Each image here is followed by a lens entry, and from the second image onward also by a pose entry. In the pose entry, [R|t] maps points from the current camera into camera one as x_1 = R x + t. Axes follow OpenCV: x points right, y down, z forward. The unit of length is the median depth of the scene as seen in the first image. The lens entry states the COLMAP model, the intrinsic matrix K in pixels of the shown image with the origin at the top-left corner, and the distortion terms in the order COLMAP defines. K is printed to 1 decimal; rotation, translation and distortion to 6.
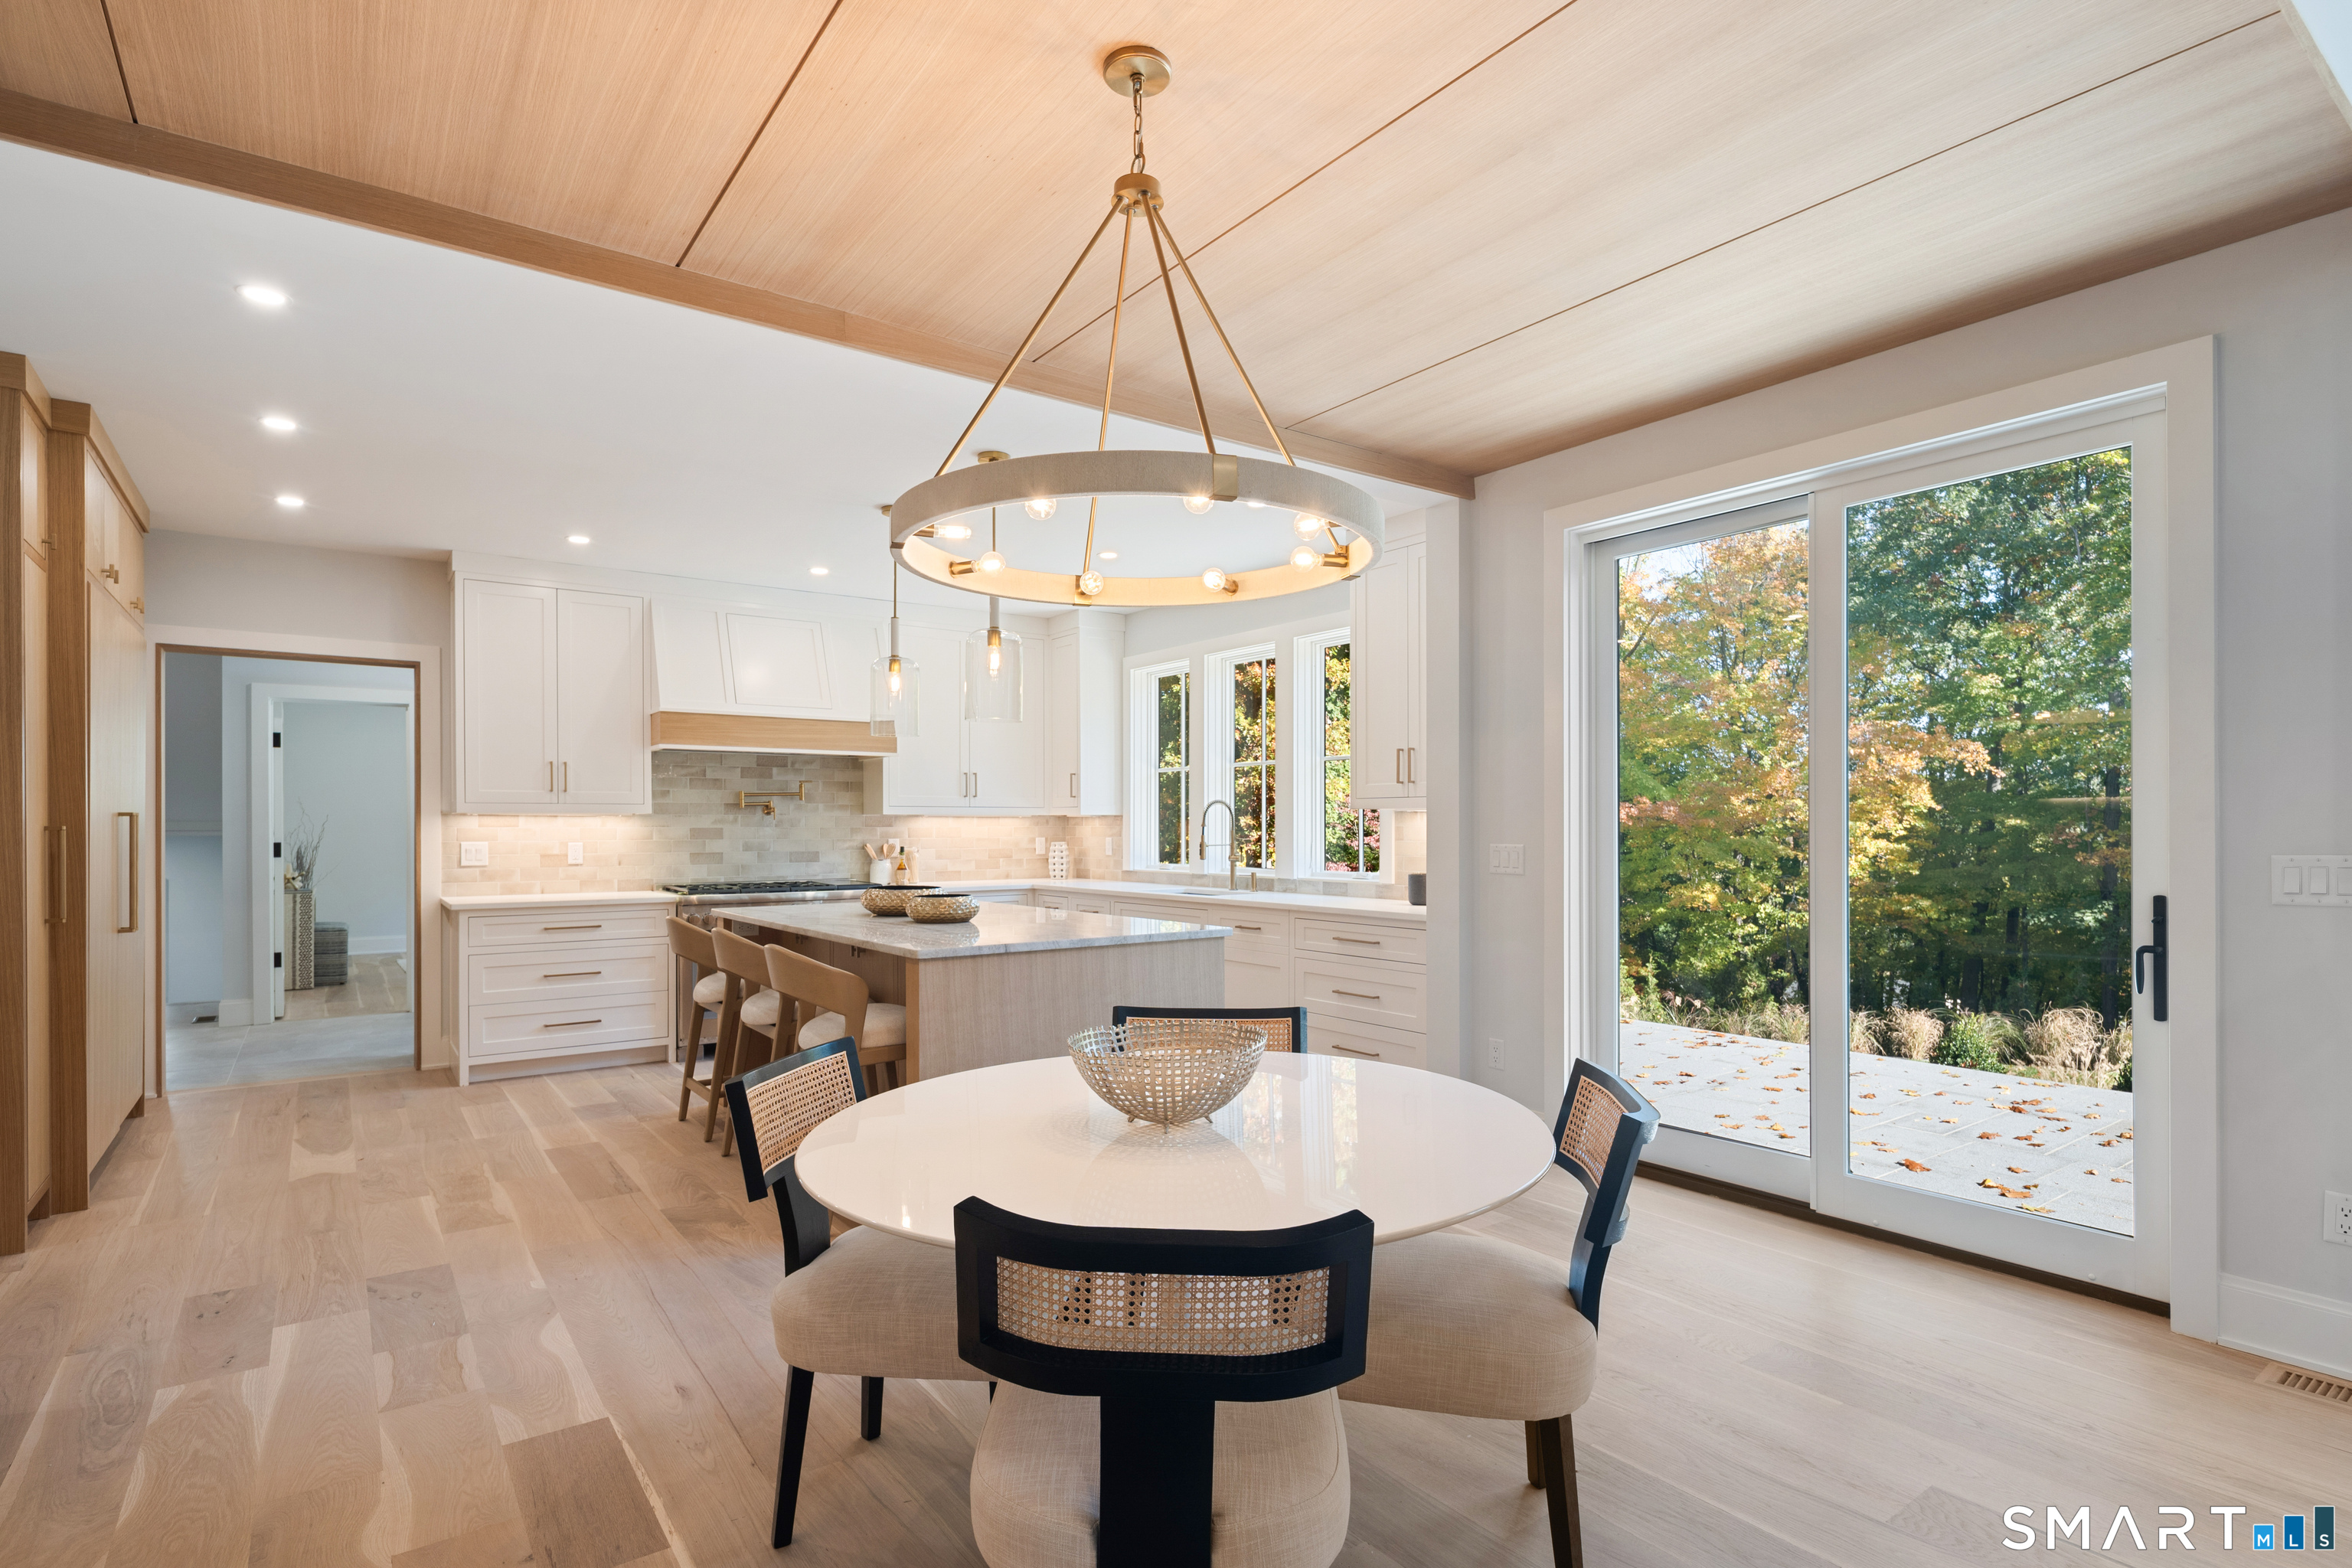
lens RADIAL K [[1175.4, 0, 1201.7], [0, 1175.4, 826.0], [0, 0, 1]] dist [0.002375, -0.003053]
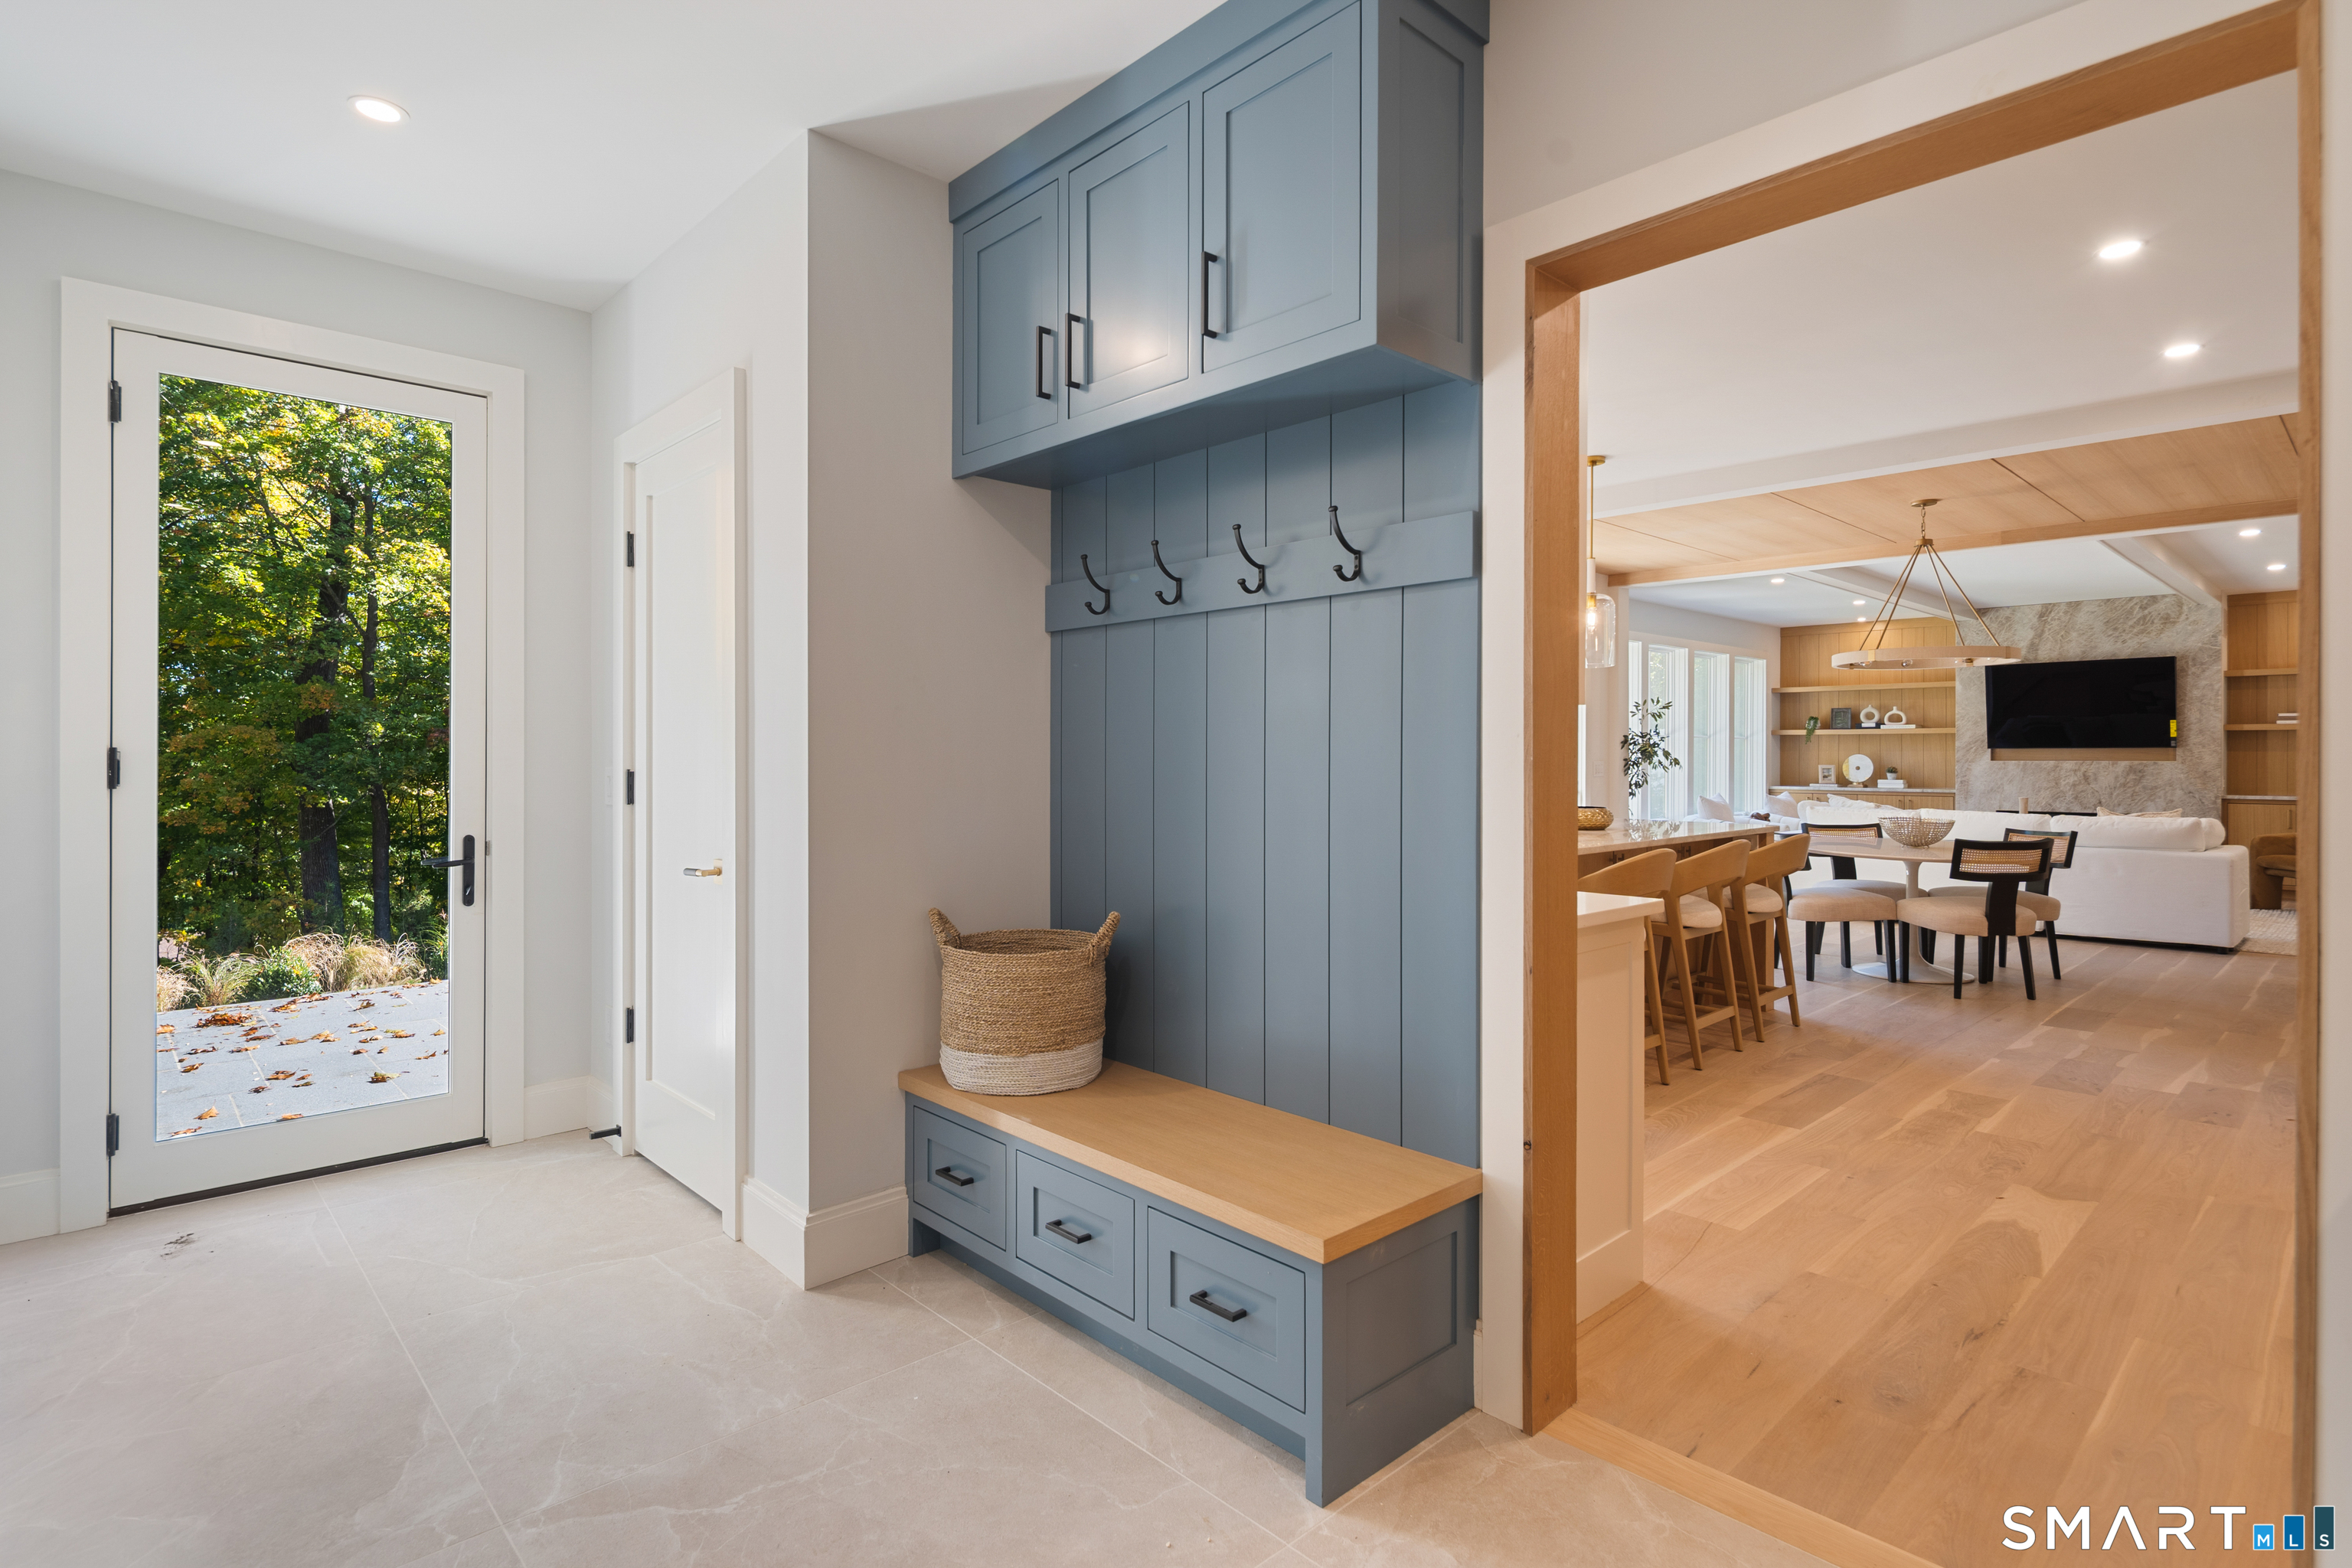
lens RADIAL K [[1175.4, 0, 1183.4], [0, 1175.4, 756.3], [0, 0, 1]] dist [0.002375, -0.003053]
pose [[-0.118739, 0.001145, 0.992925, -0.979899], [-0.004241, 0.999990, -0.001661, 0.009948], [-0.992916, -0.004408, -0.118733, 1.125263]]
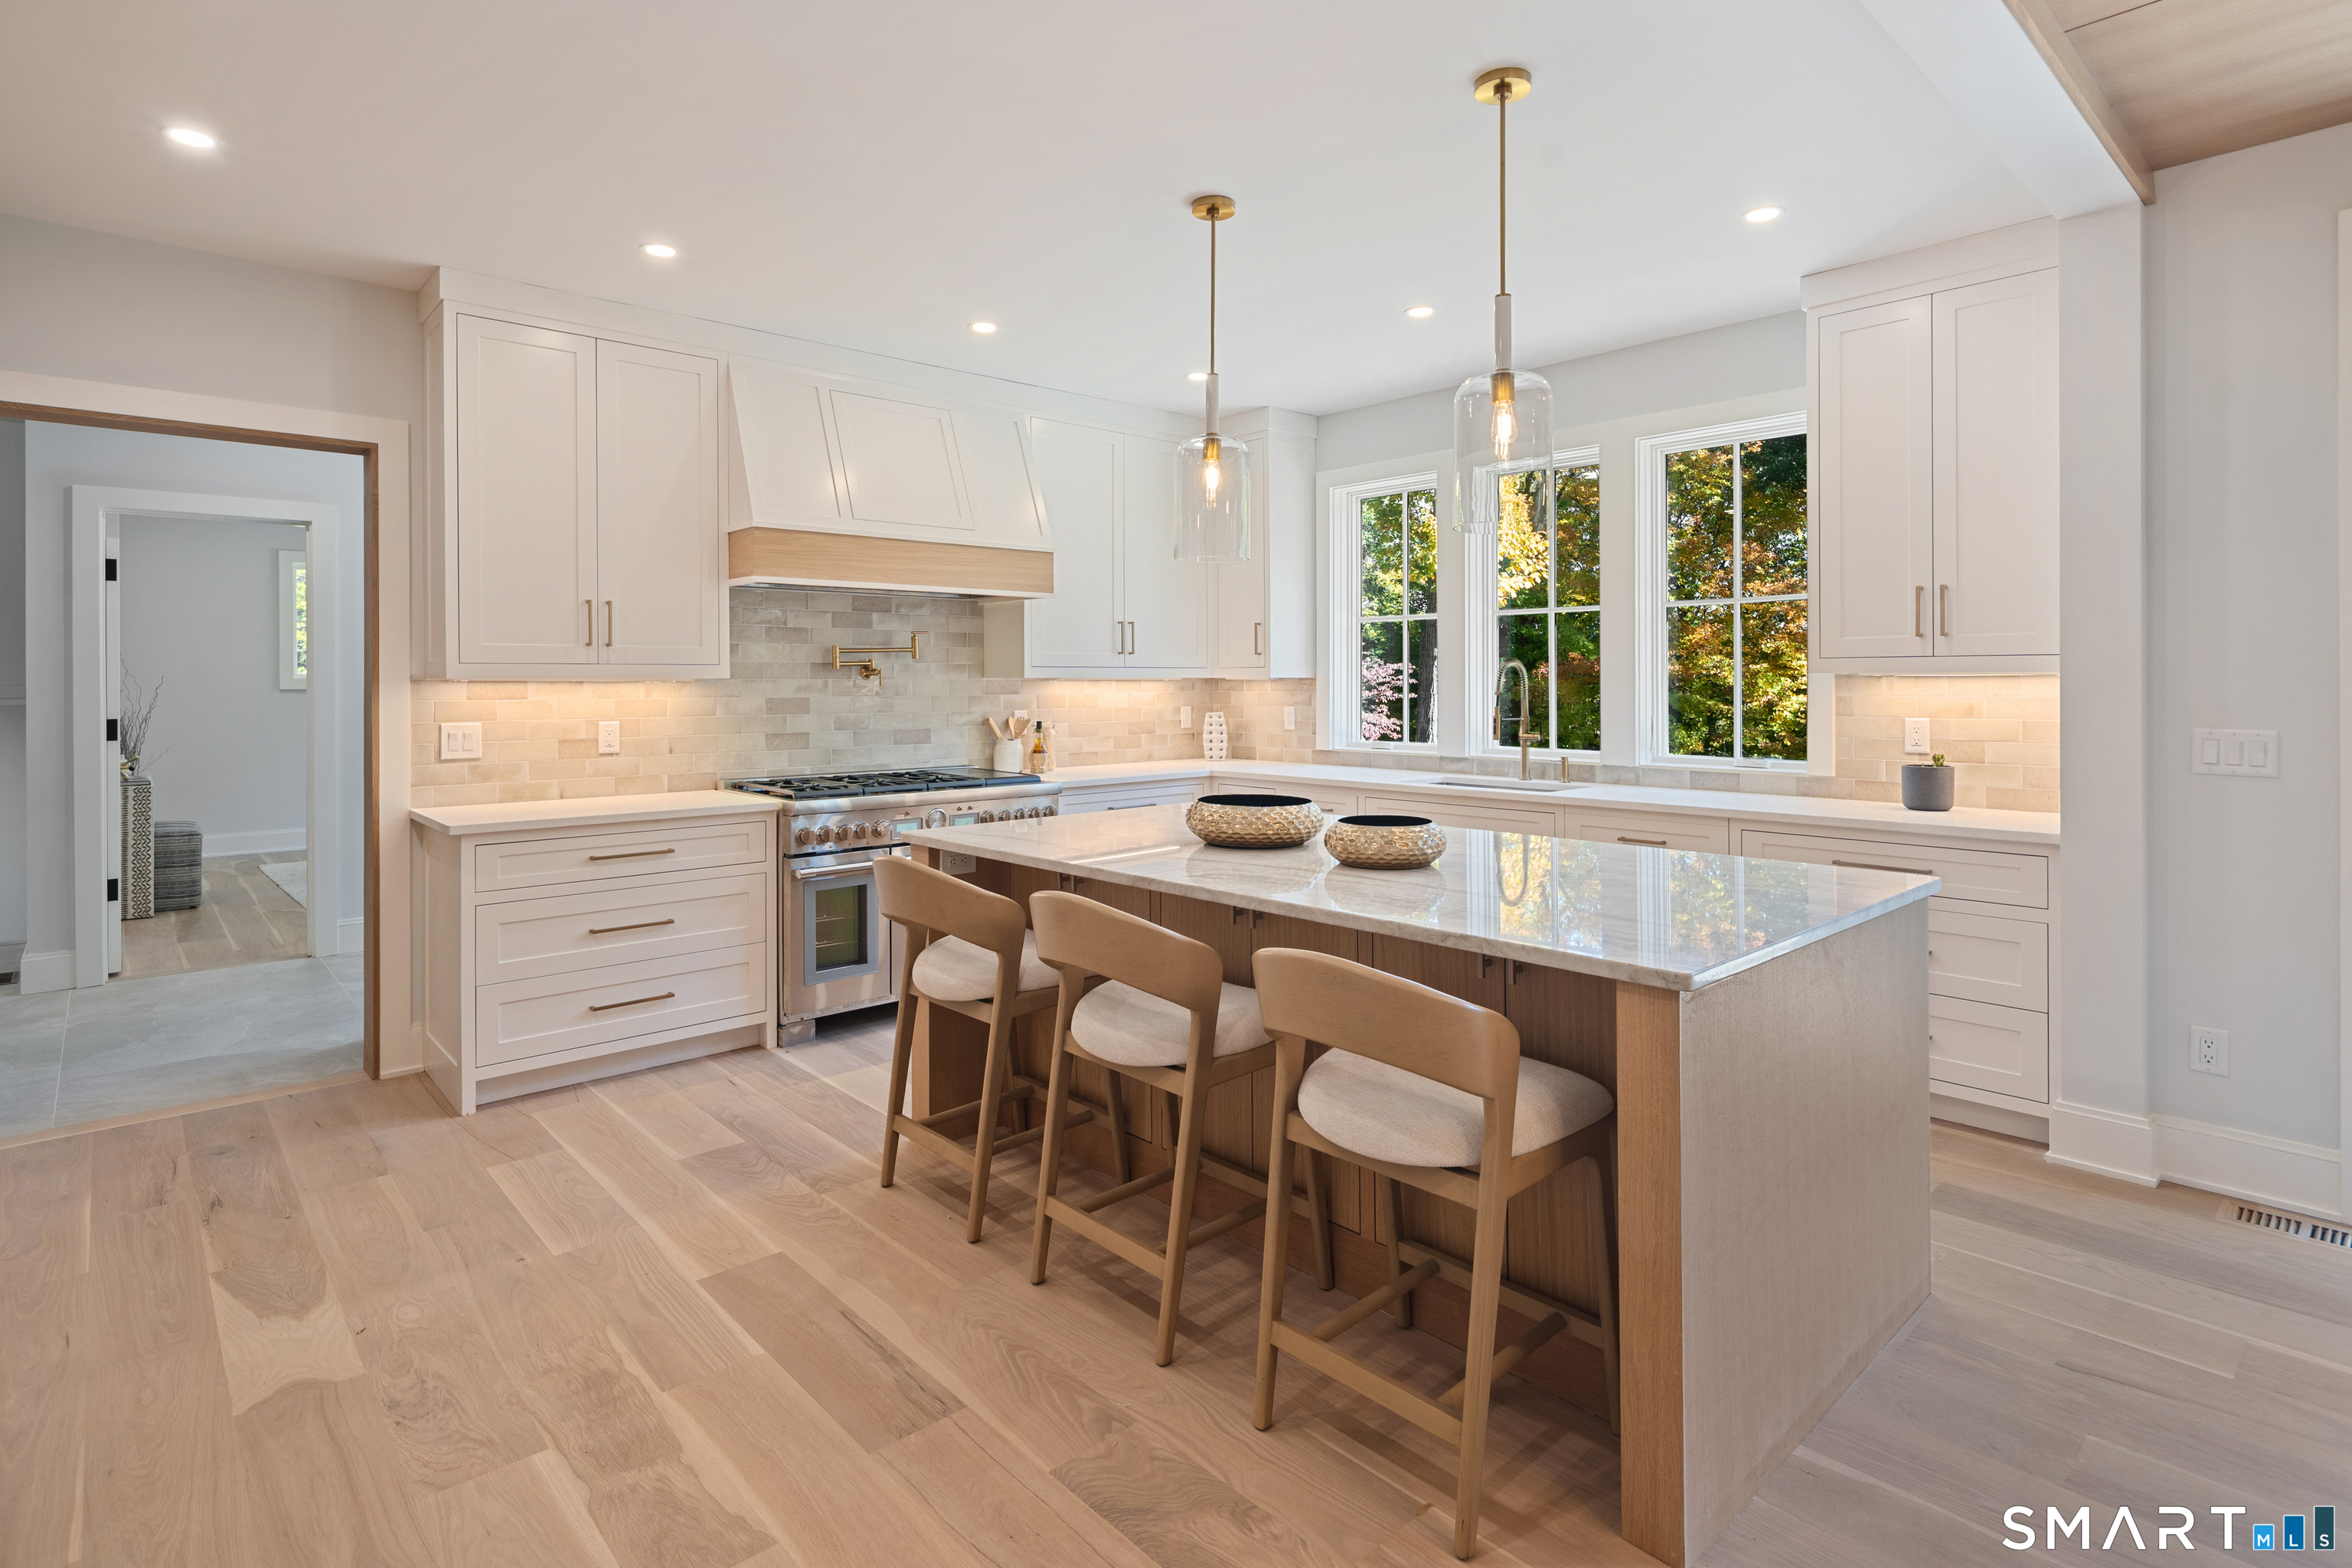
lens RADIAL K [[1175.4, 0, 1191.2], [0, 1175.4, 679.0], [0, 0, 1]] dist [0.002375, -0.003053]
pose [[0.994357, -0.001147, 0.106076, -0.280920], [0.001320, 0.999998, -0.001562, -0.009027], [-0.106074, 0.001693, 0.994357, 0.302973]]
